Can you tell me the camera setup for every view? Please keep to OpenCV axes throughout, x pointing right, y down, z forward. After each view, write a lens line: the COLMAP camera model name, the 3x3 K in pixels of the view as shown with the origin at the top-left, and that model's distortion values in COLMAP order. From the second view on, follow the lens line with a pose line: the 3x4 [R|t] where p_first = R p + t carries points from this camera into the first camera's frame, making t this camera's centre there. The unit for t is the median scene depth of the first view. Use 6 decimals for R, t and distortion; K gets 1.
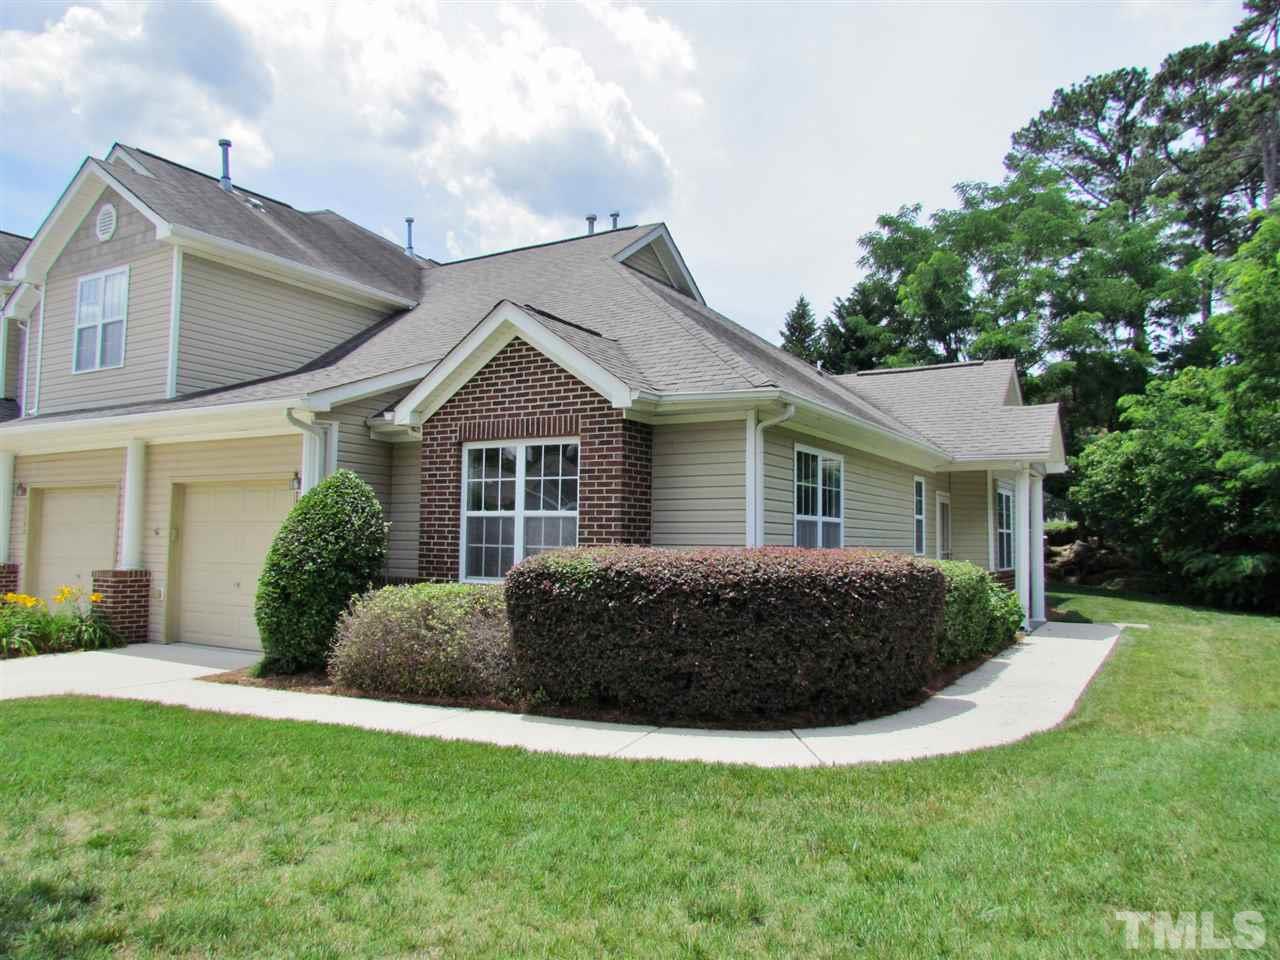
lens RADIAL K [[926.7, 0, 626.9], [0, 926.7, 479.0], [0, 0, 1]] dist [-0.004023, 0.003119]
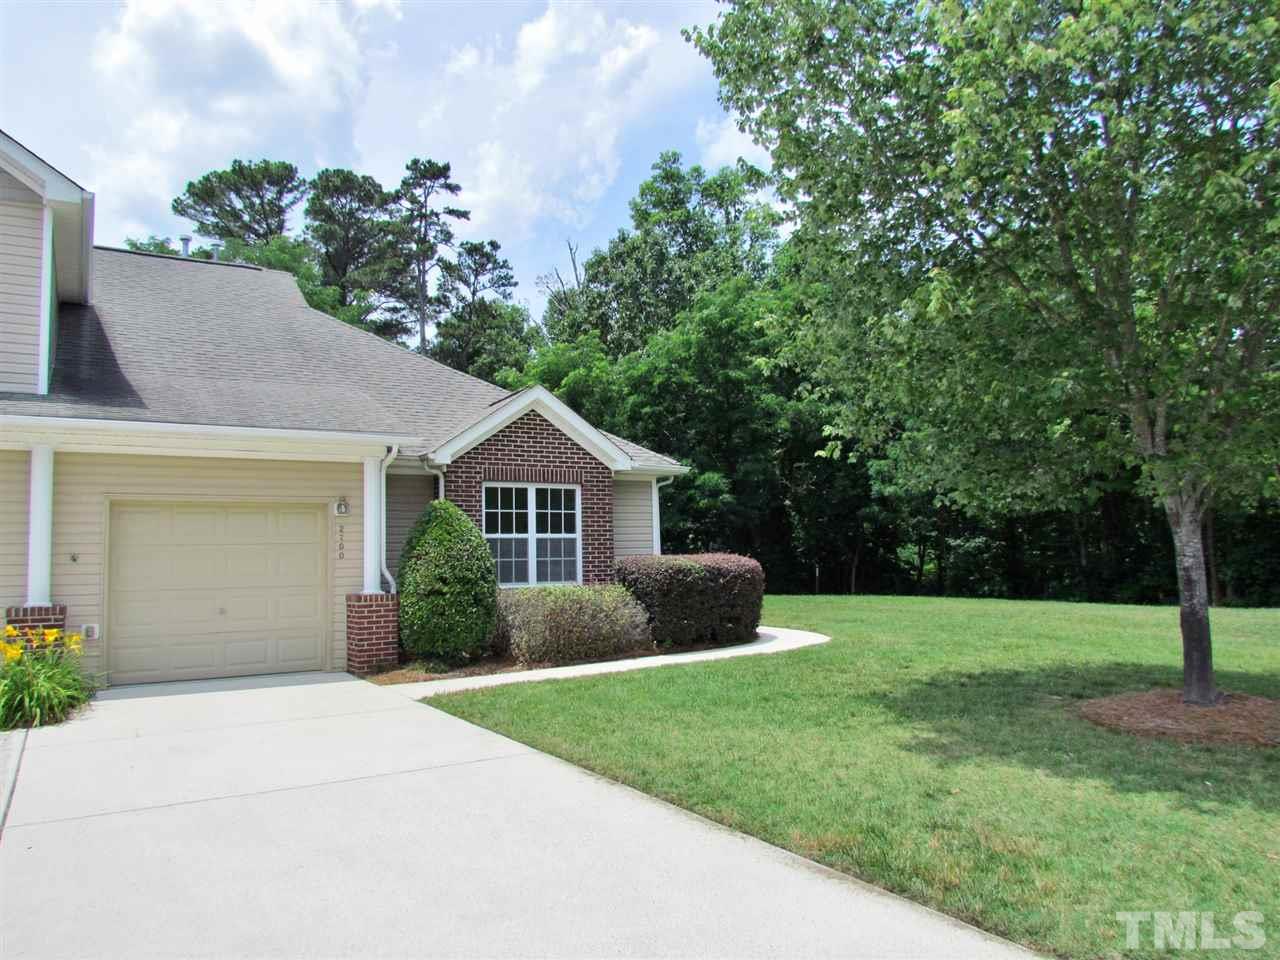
lens RADIAL K [[926.7, 0, 626.9], [0, 926.7, 479.0], [0, 0, 1]] dist [-0.004023, 0.003119]
pose [[0.477708, 0.053766, 0.876872, -1.275312], [-0.030784, 0.998537, -0.044456, 0.009331], [-0.877979, -0.005756, 0.478664, 0.201075]]
